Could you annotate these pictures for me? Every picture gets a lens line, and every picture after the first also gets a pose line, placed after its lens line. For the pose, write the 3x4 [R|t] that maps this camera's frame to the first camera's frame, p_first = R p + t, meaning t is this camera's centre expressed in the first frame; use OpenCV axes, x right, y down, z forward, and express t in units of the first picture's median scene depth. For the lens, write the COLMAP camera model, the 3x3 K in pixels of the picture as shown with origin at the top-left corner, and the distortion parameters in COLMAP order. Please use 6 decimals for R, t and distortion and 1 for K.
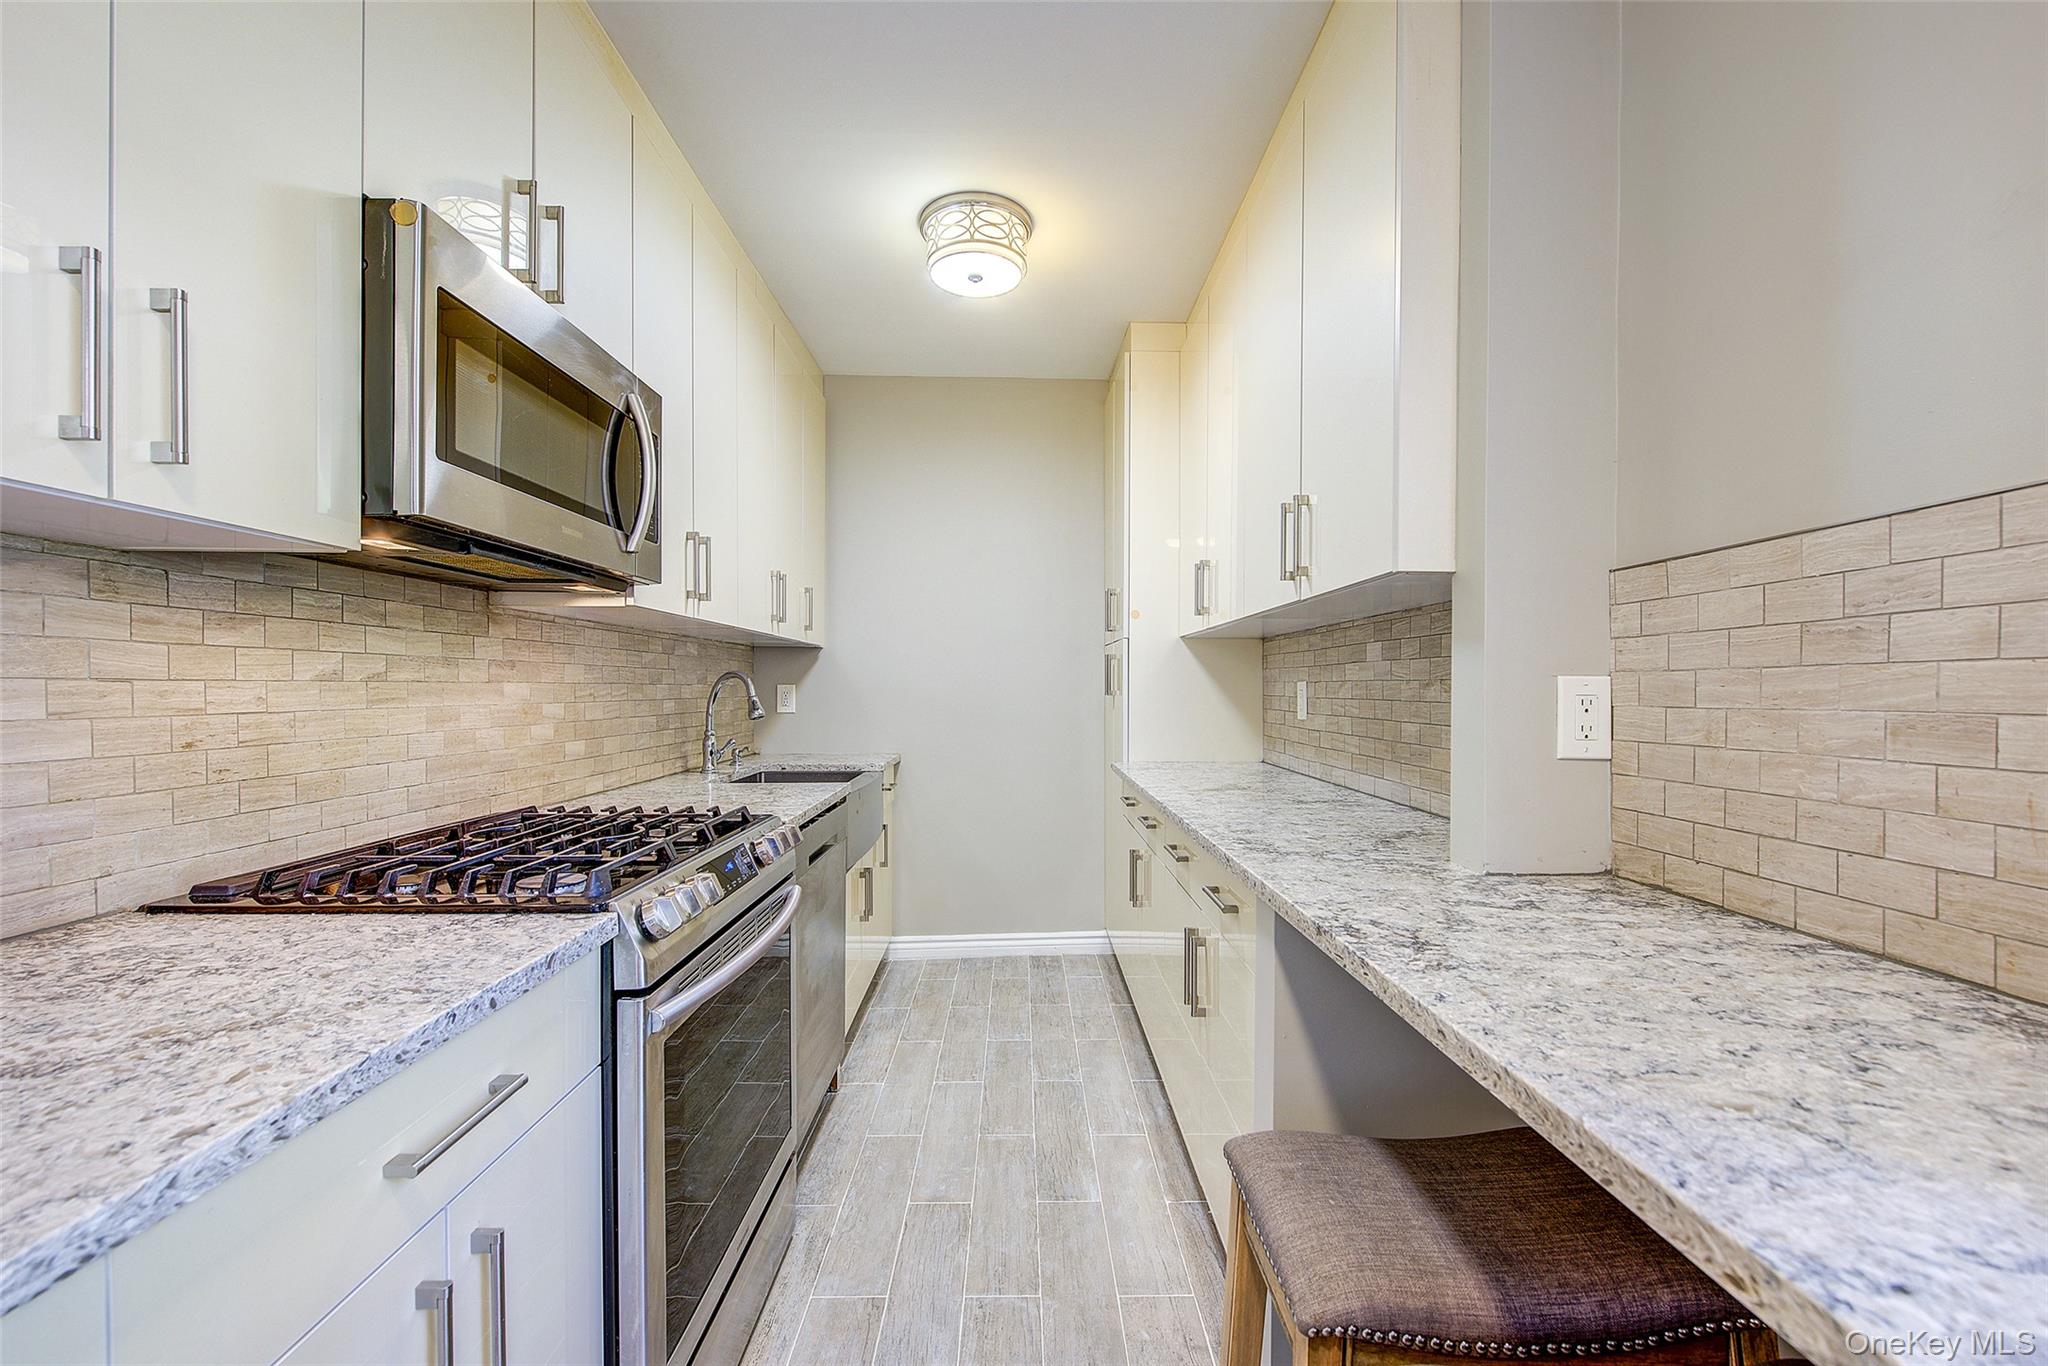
lens RADIAL K [[857.5, 0, 1043.2], [0, 857.5, 696.8], [0, 0, 1]] dist [-0.000648, -0.002639]
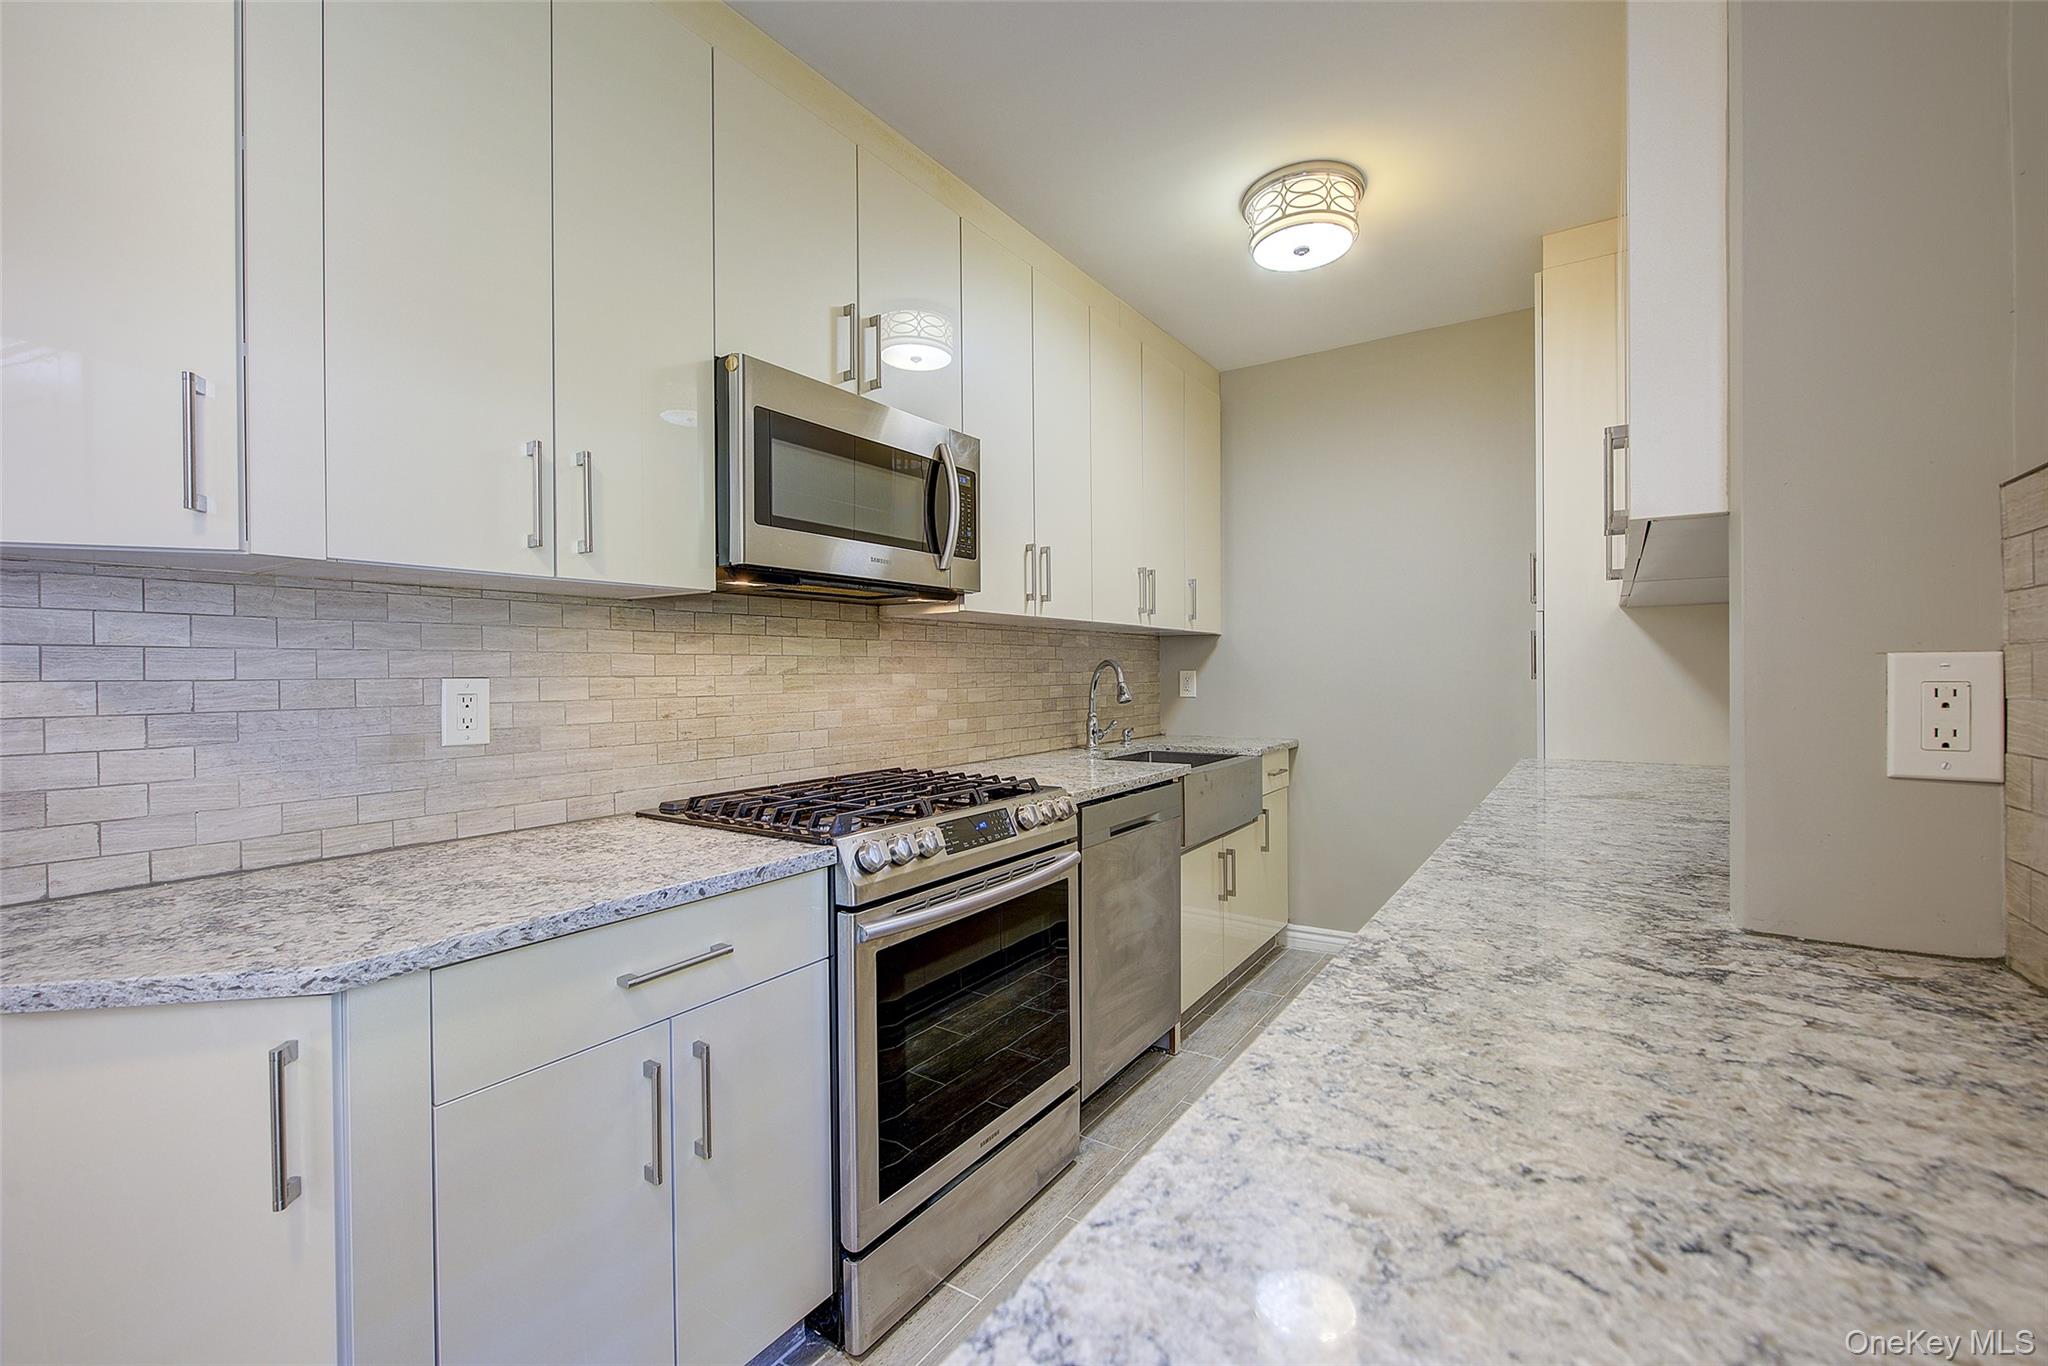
lens RADIAL K [[857.5, 0, 1044.0], [0, 857.5, 675.3], [0, 0, 1]] dist [-0.000648, -0.002639]
pose [[0.814980, -0.008164, -0.579431, 0.452929], [0.005167, 0.999963, -0.006820, -0.005193], [0.579466, 0.002564, 0.814993, 0.077674]]
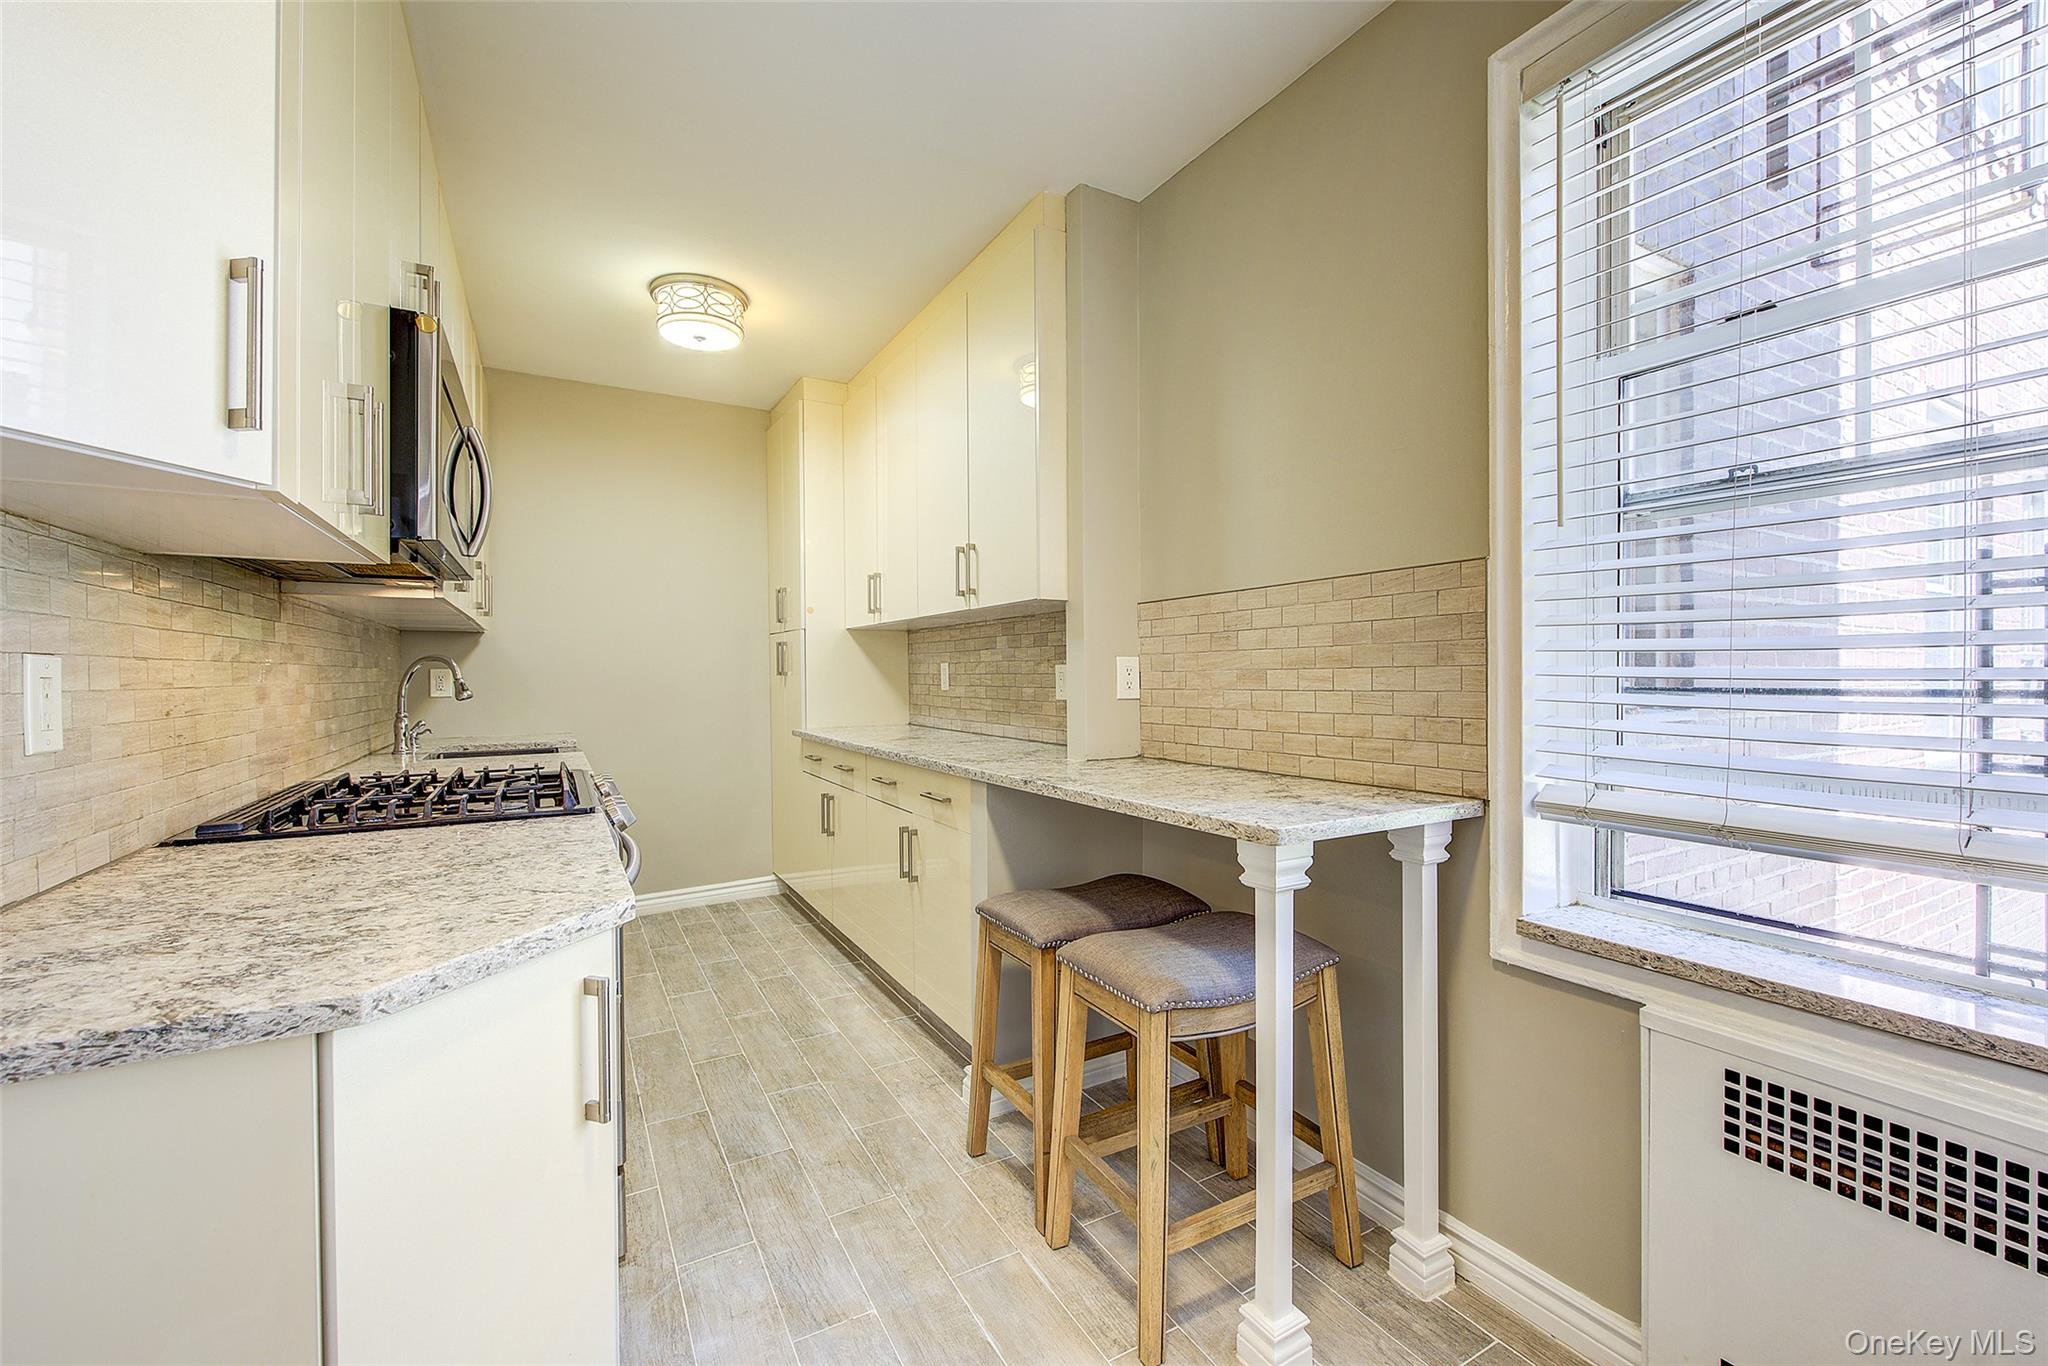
lens RADIAL K [[857.5, 0, 1037.4], [0, 857.5, 666.8], [0, 0, 1]] dist [-0.000648, -0.002639]
pose [[0.878926, -0.005026, 0.476931, -0.439919], [0.014234, 0.999776, -0.015695, 0.024208], [-0.476745, 0.020583, 0.878801, -0.565397]]
